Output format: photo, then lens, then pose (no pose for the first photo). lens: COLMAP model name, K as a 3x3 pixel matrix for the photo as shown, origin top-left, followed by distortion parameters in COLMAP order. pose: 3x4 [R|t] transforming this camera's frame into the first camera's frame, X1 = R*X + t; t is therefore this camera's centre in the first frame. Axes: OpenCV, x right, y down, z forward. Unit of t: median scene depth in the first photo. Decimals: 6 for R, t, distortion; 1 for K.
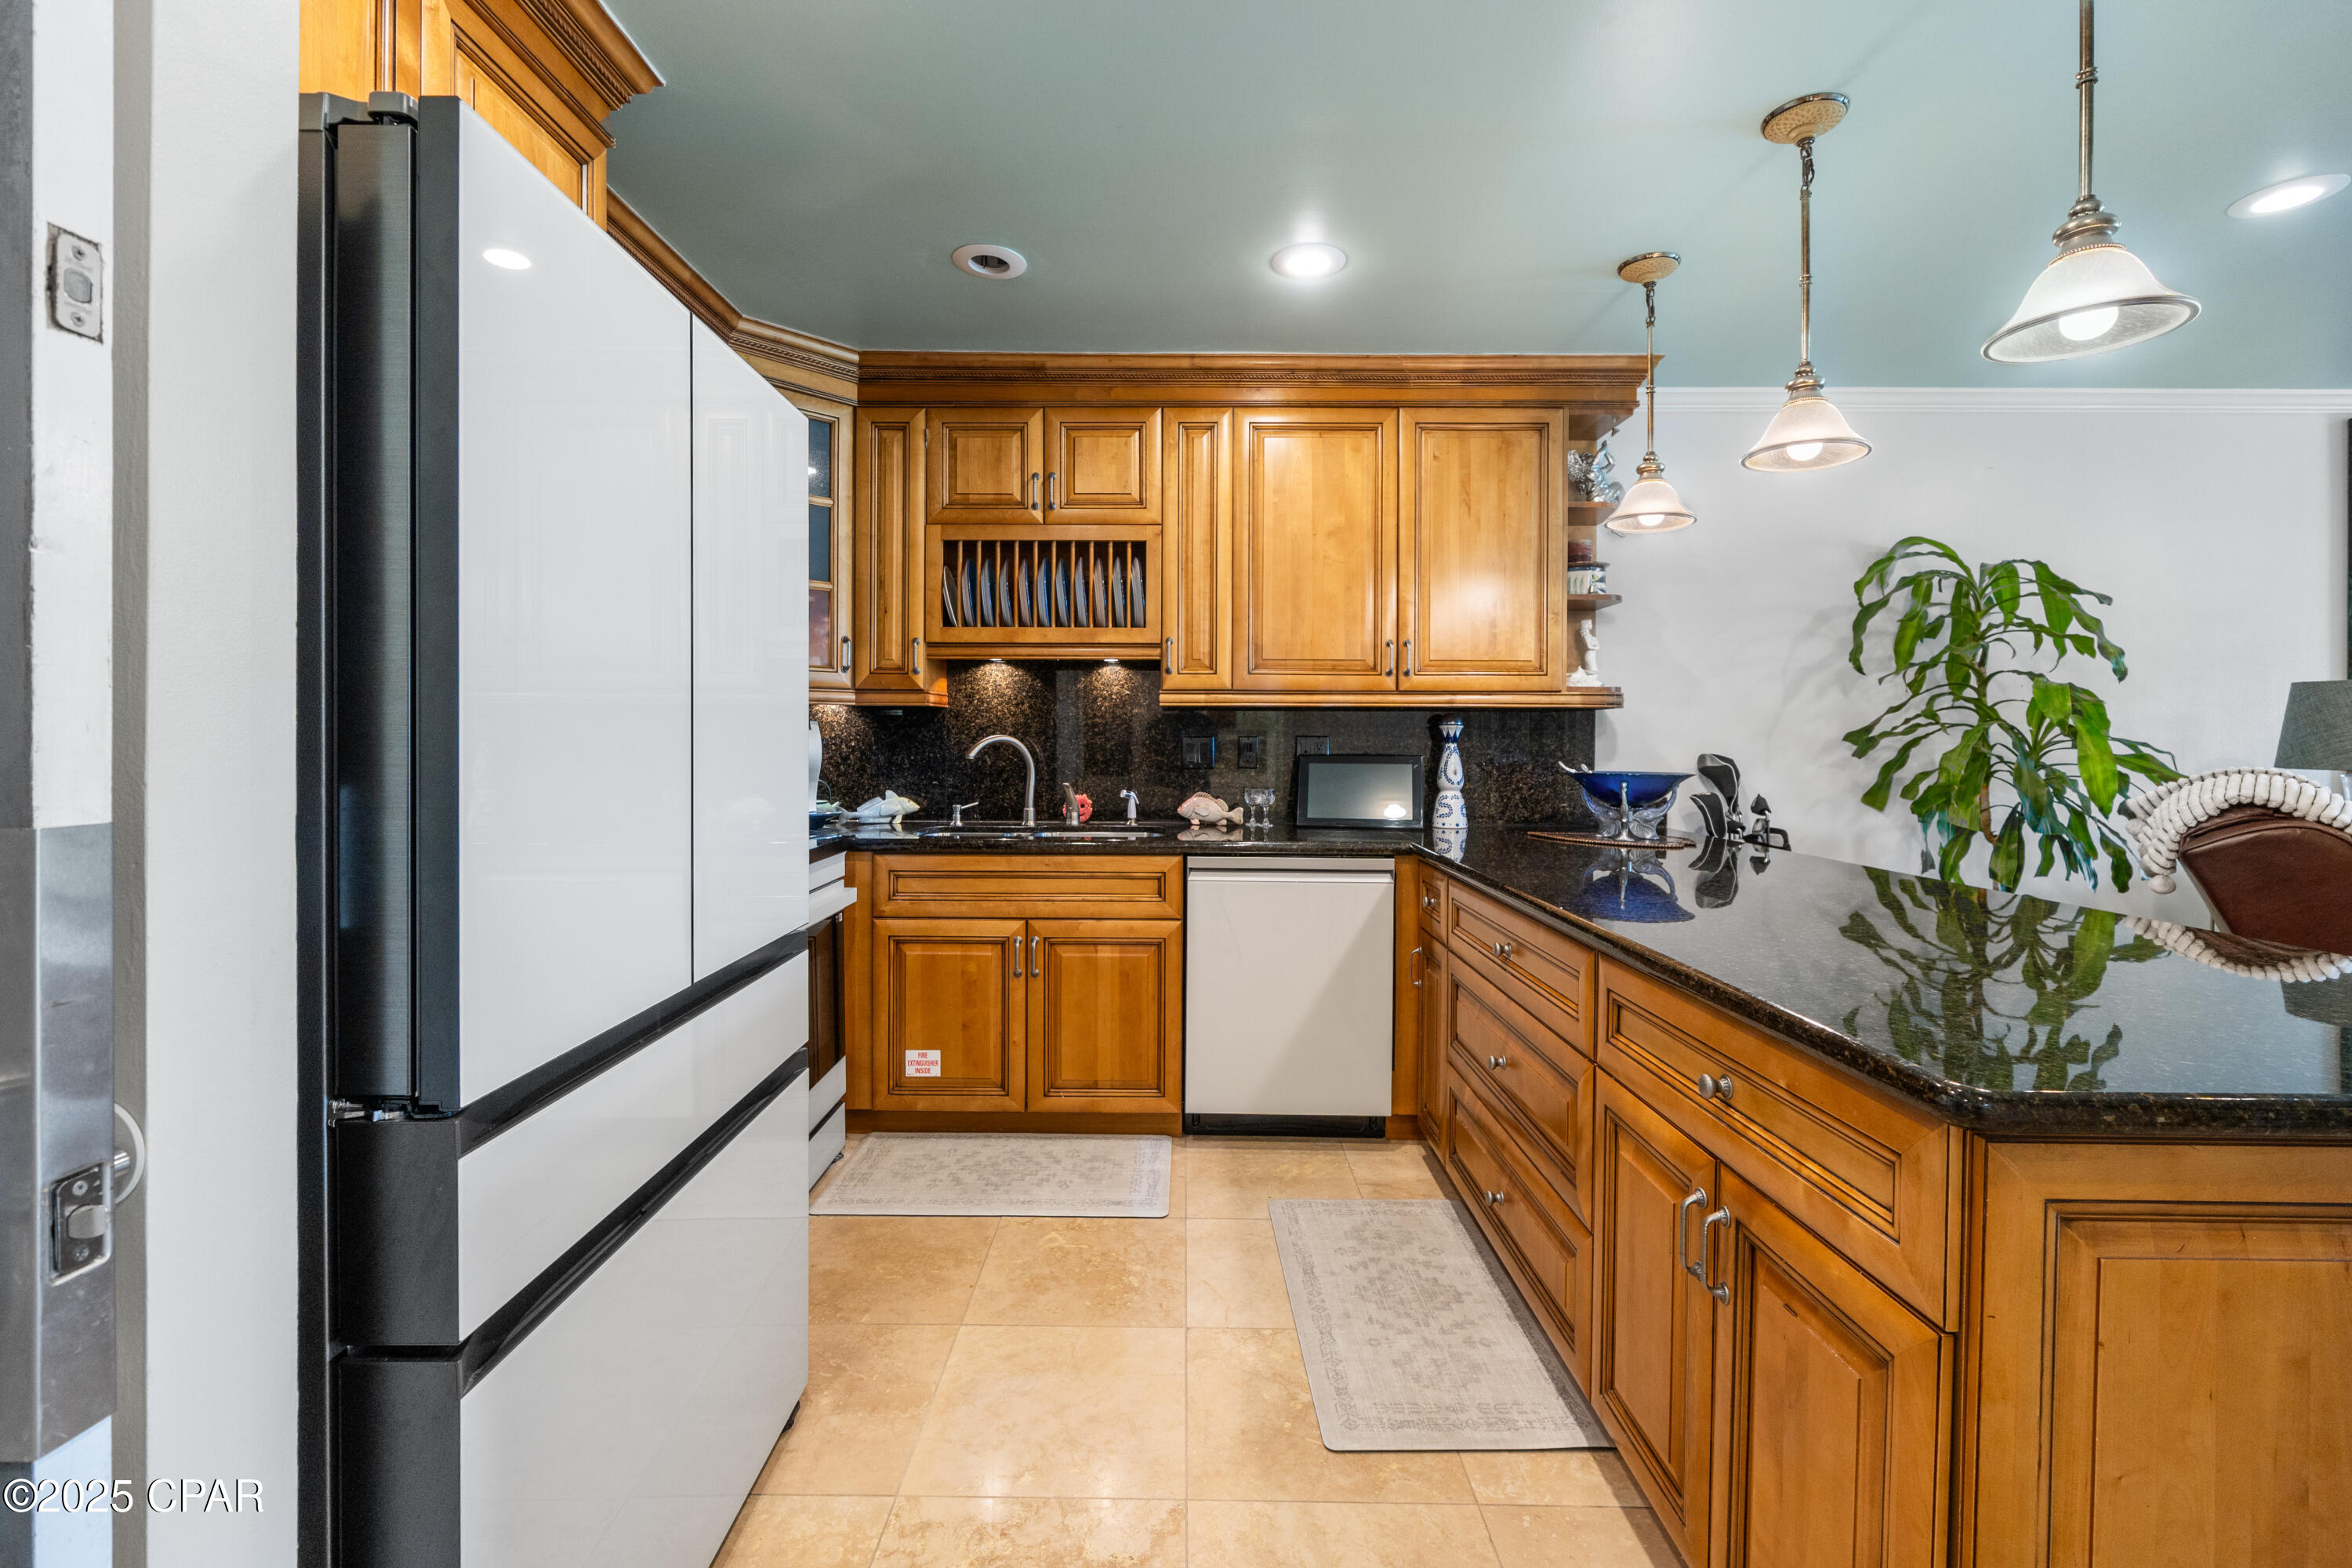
lens RADIAL K [[993.8, 0, 1195.9], [0, 993.8, 746.5], [0, 0, 1]] dist [-0.003779, -0.001155]
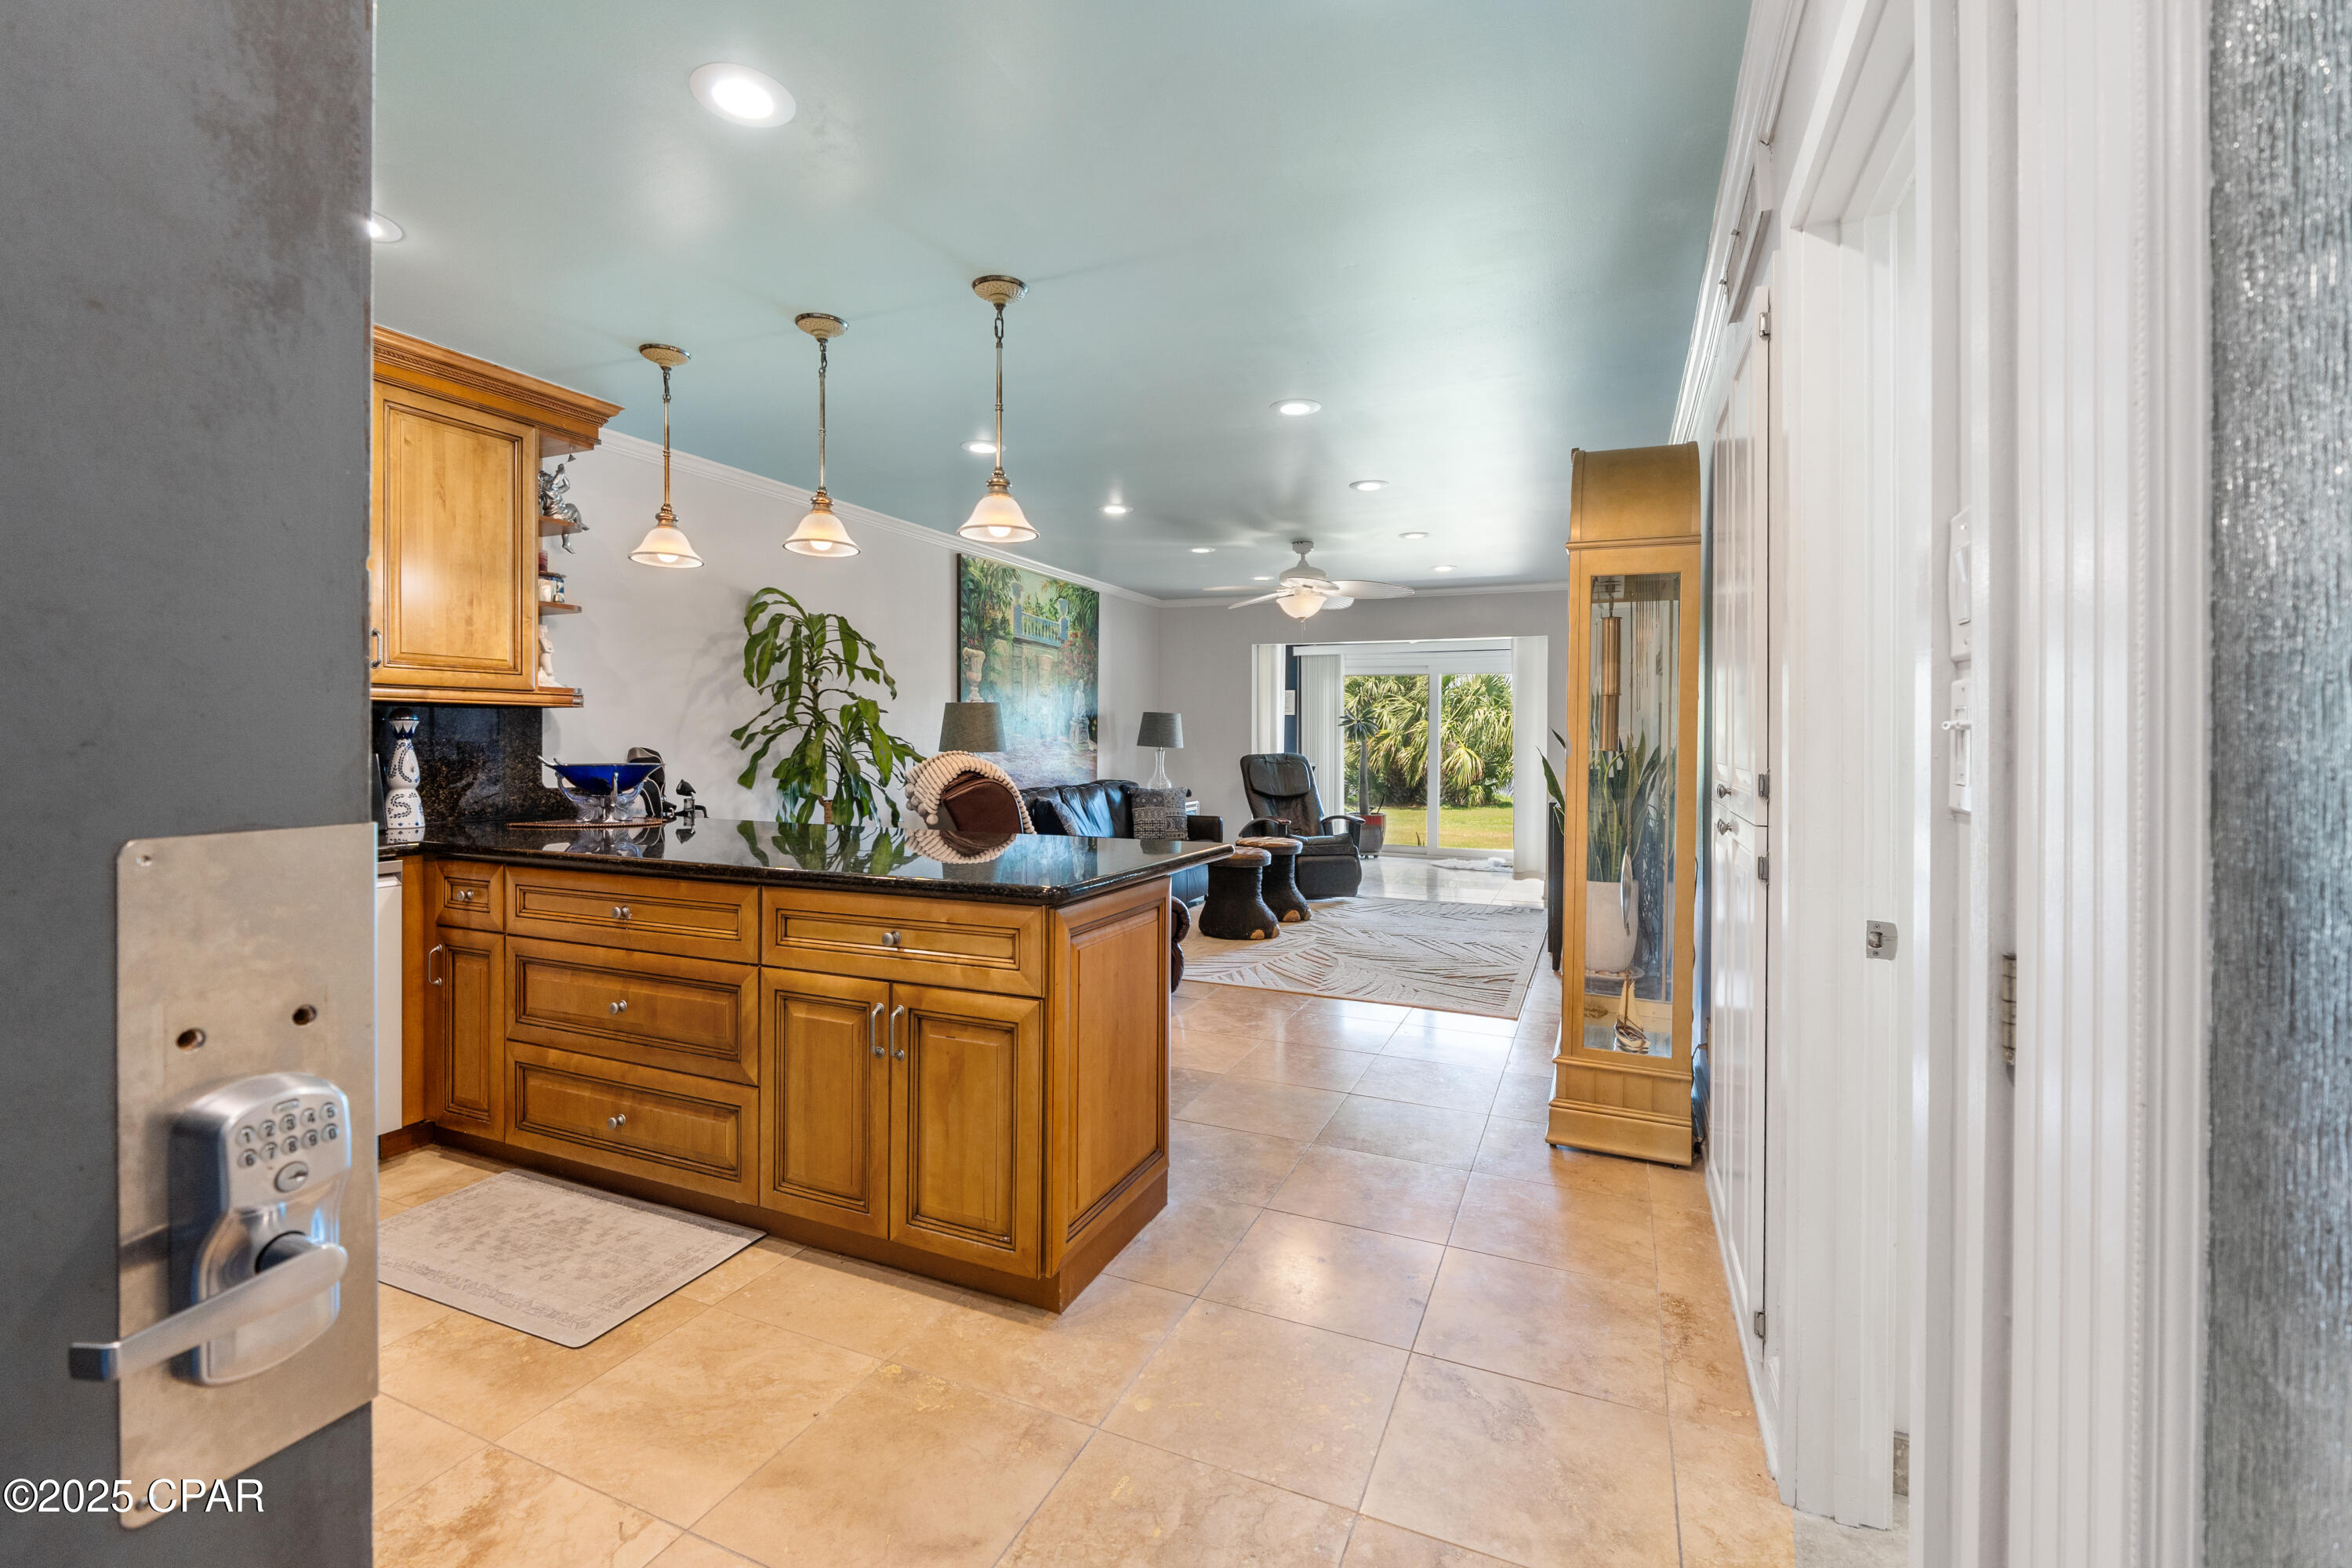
lens RADIAL K [[993.8, 0, 1140.5], [0, 993.8, 747.7], [0, 0, 1]] dist [-0.003779, -0.001155]
pose [[0.418829, -0.011470, 0.907993, -0.334115], [0.005213, 0.999934, 0.010227, -0.001345], [-0.908050, 0.000450, 0.418861, -0.044434]]
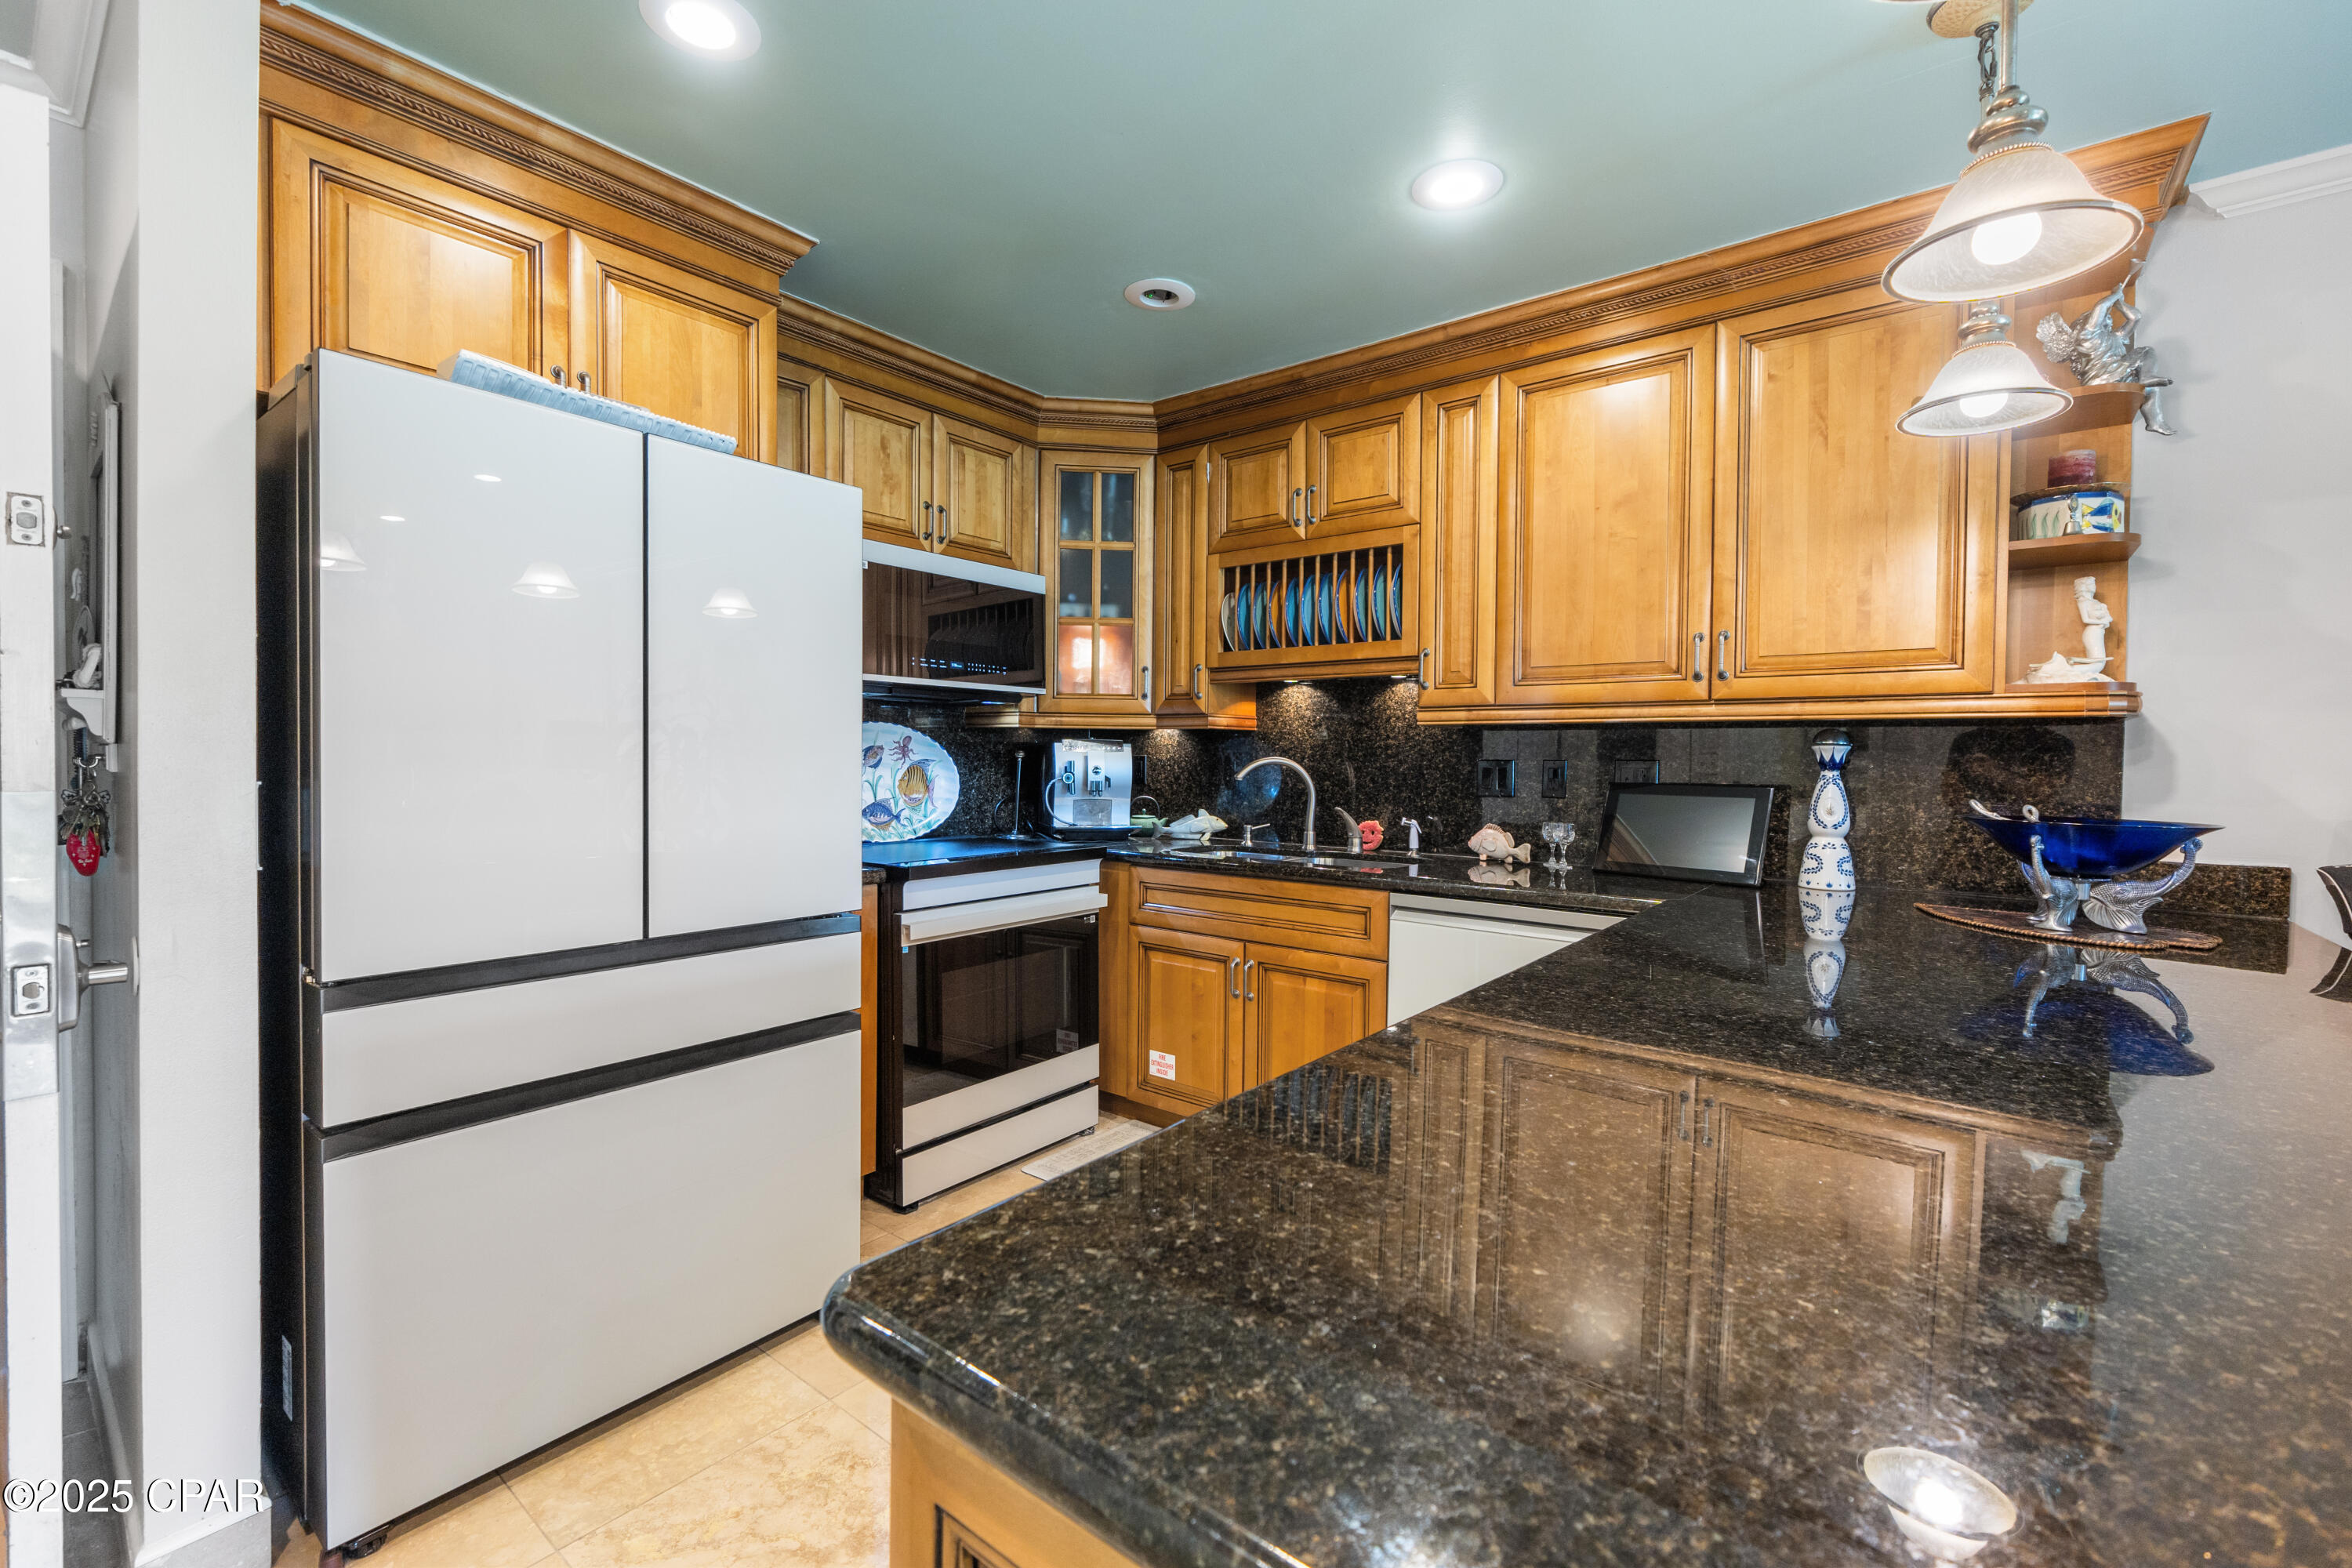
lens RADIAL K [[993.8, 0, 1177.1], [0, 993.8, 779.4], [0, 0, 1]] dist [-0.003779, -0.001155]
pose [[0.782927, 0.017796, -0.621860, 0.356430], [-0.013718, 0.999842, 0.011342, 0.001086], [0.621963, -0.000350, 0.783047, 0.160955]]
